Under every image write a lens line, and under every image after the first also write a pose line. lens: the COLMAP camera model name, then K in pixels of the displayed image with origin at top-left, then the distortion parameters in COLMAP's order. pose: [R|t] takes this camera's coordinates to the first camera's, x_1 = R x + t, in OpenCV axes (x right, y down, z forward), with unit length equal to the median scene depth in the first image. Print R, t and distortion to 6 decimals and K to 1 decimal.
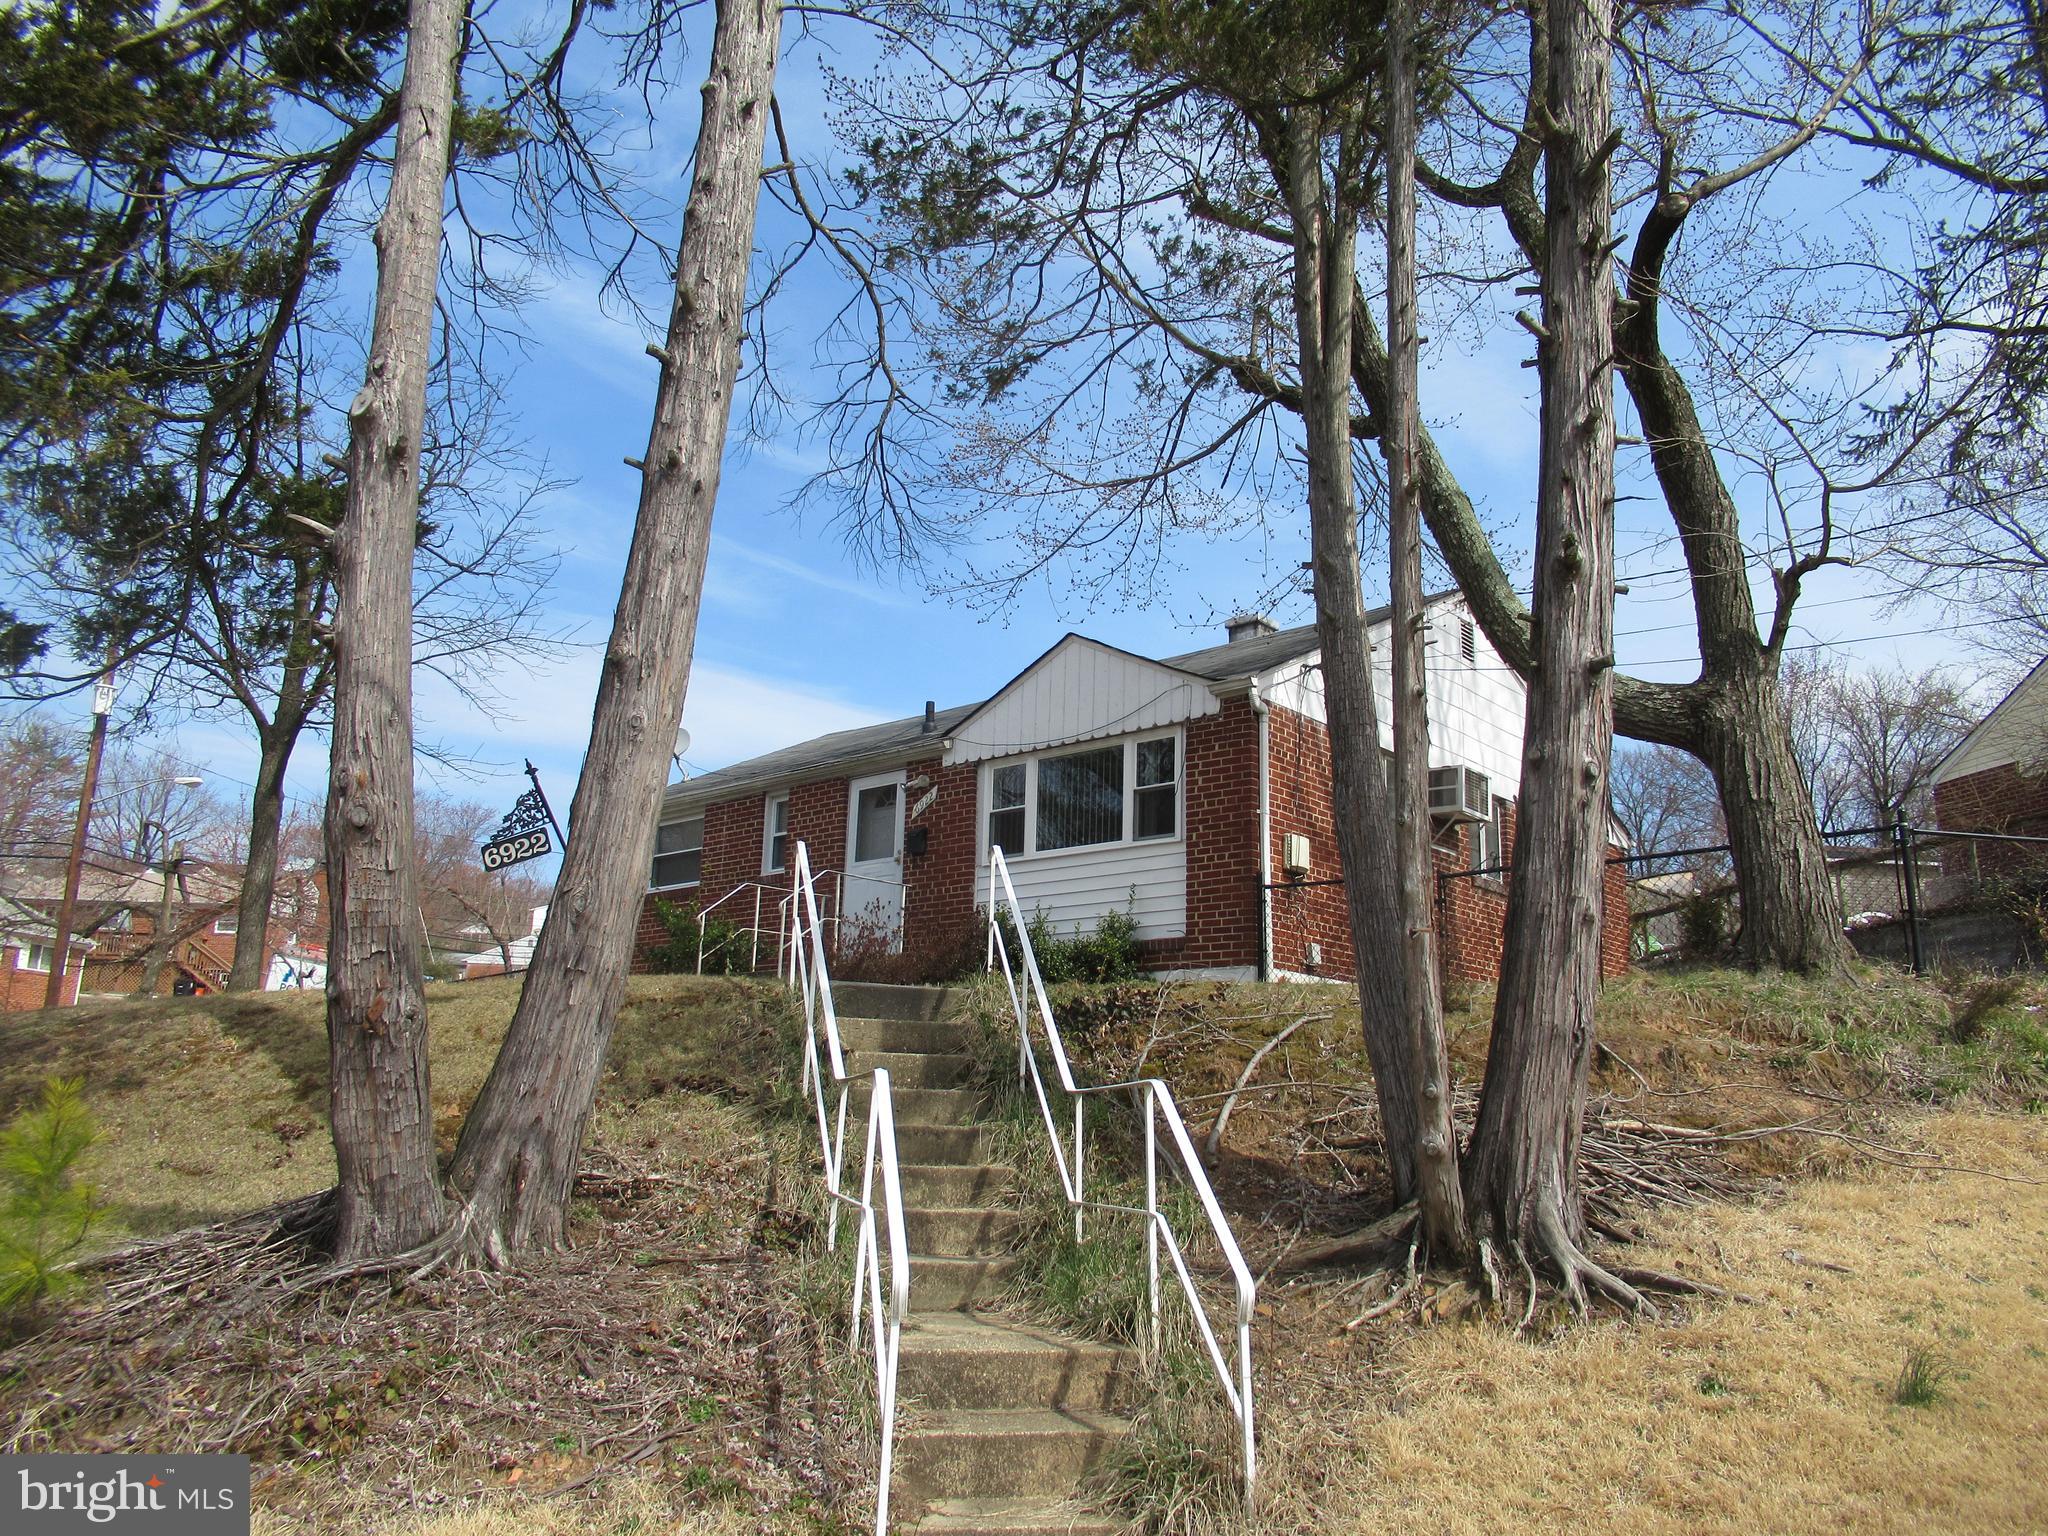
lens RADIAL K [[1516.6, 0, 1024.0], [0, 1516.6, 768.0], [0, 0, 1]] dist [-0.010902, 0.000930]
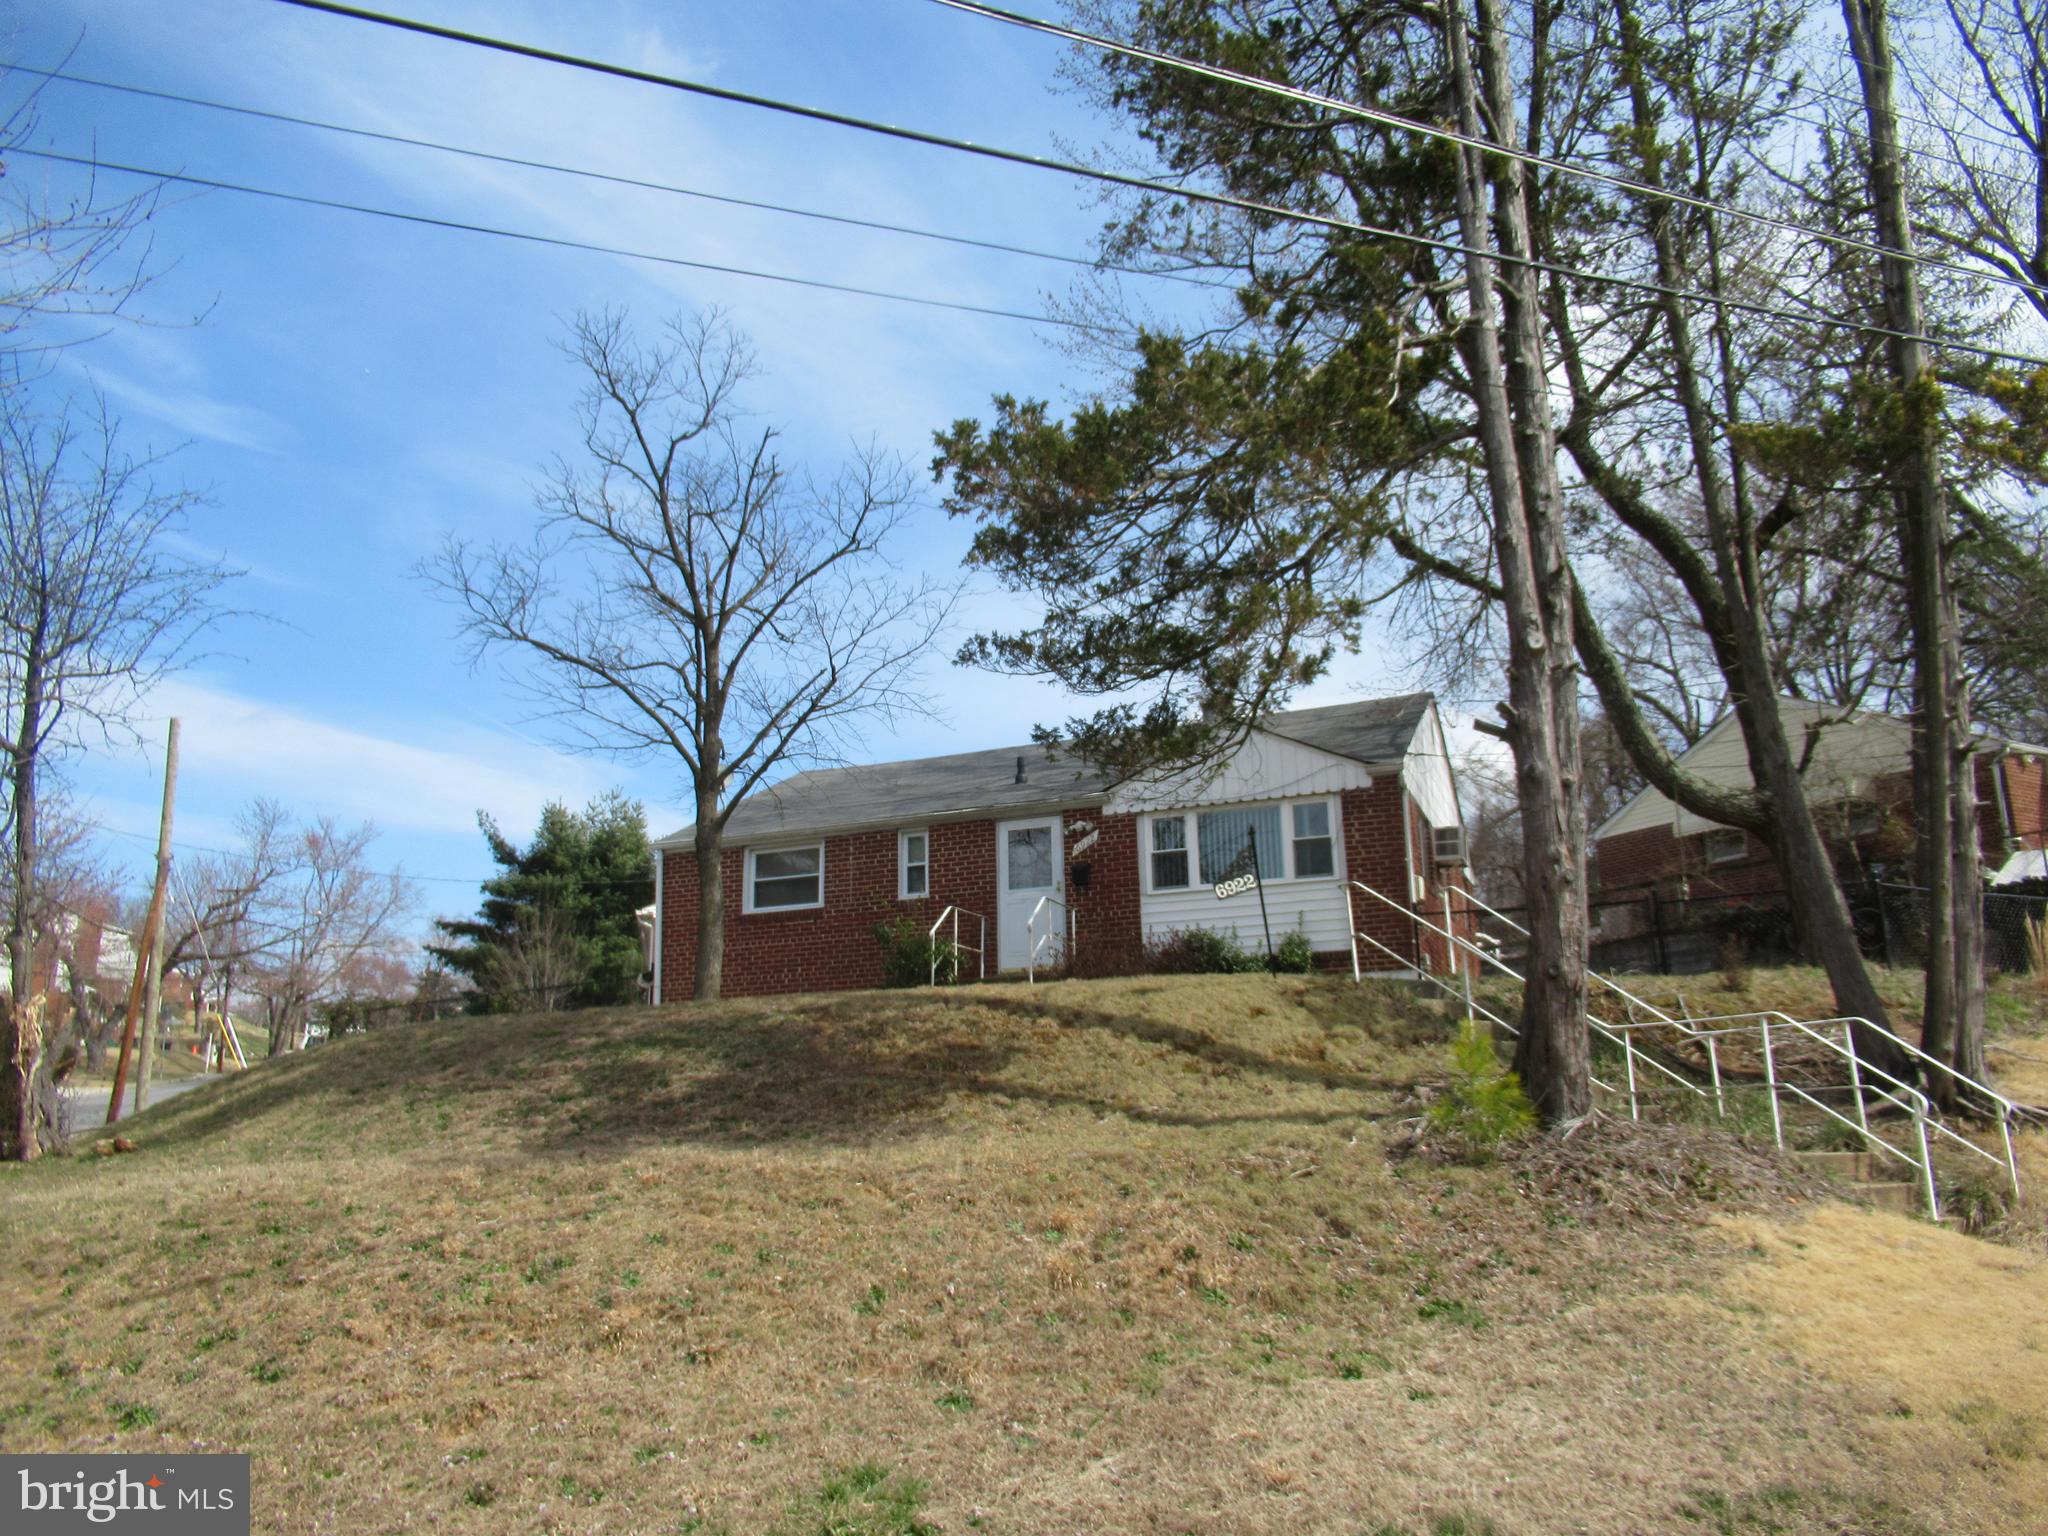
lens RADIAL K [[1516.6, 0, 1024.0], [0, 1516.6, 768.0], [0, 0, 1]] dist [-0.010902, 0.000930]
pose [[0.945369, 0.040939, 0.323422, -0.587113], [-0.036370, 0.999135, -0.020162, -0.013693], [-0.323968, 0.007297, 0.946040, -0.187158]]
